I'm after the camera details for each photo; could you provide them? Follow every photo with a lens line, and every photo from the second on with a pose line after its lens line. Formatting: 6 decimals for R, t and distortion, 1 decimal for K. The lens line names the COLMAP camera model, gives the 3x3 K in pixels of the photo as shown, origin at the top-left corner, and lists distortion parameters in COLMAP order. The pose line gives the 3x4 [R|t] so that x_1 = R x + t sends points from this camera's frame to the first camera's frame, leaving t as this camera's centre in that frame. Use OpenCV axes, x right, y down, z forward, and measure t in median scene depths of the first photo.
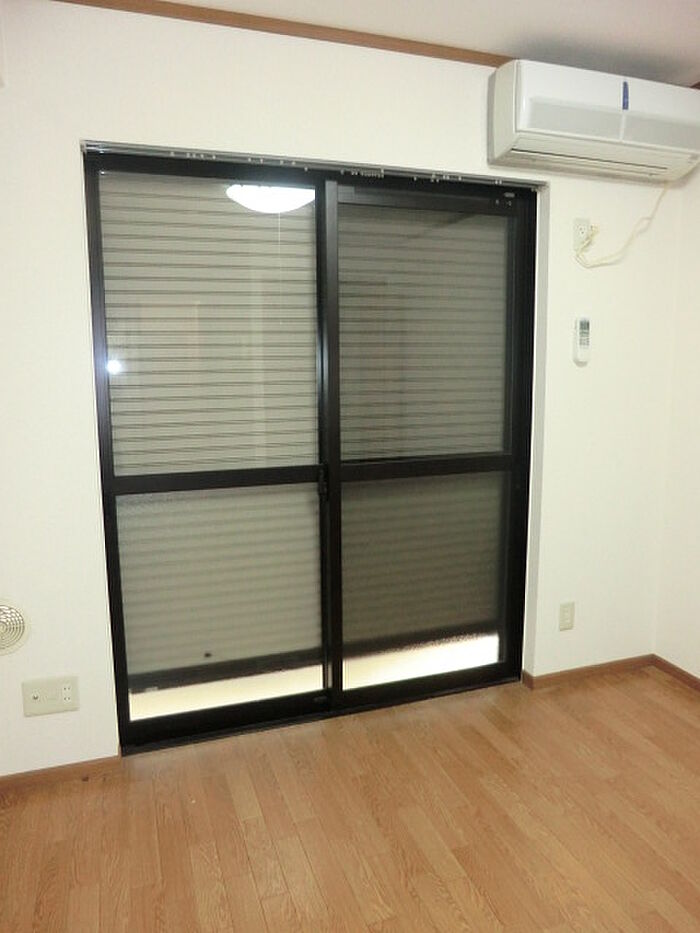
lens RADIAL K [[672.1, 0, 347.5], [0, 672.1, 458.9], [0, 0, 1]] dist [-0.066651, 0.054457]
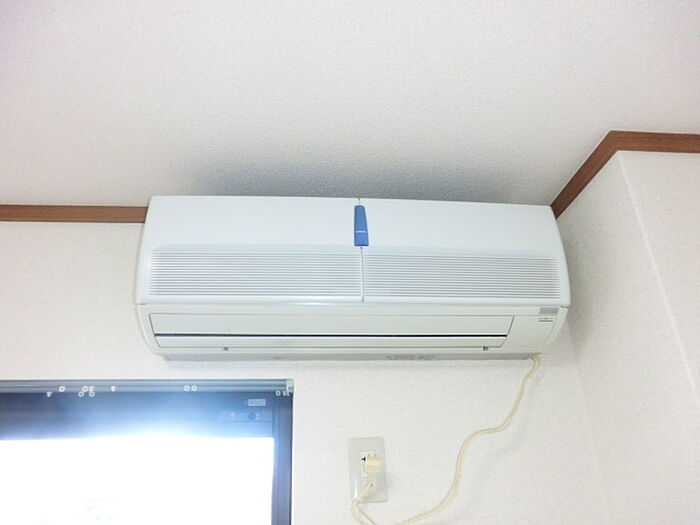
lens RADIAL K [[502.3, 0, 352.2], [0, 502.3, 259.4], [0, 0, 1]] dist [-0.057710, 0.035718]
pose [[0.973436, -0.121492, -0.194067, 0.482052], [-0.007839, 0.829423, -0.558565, -0.284922], [0.228825, 0.545249, 0.806438, 0.658391]]
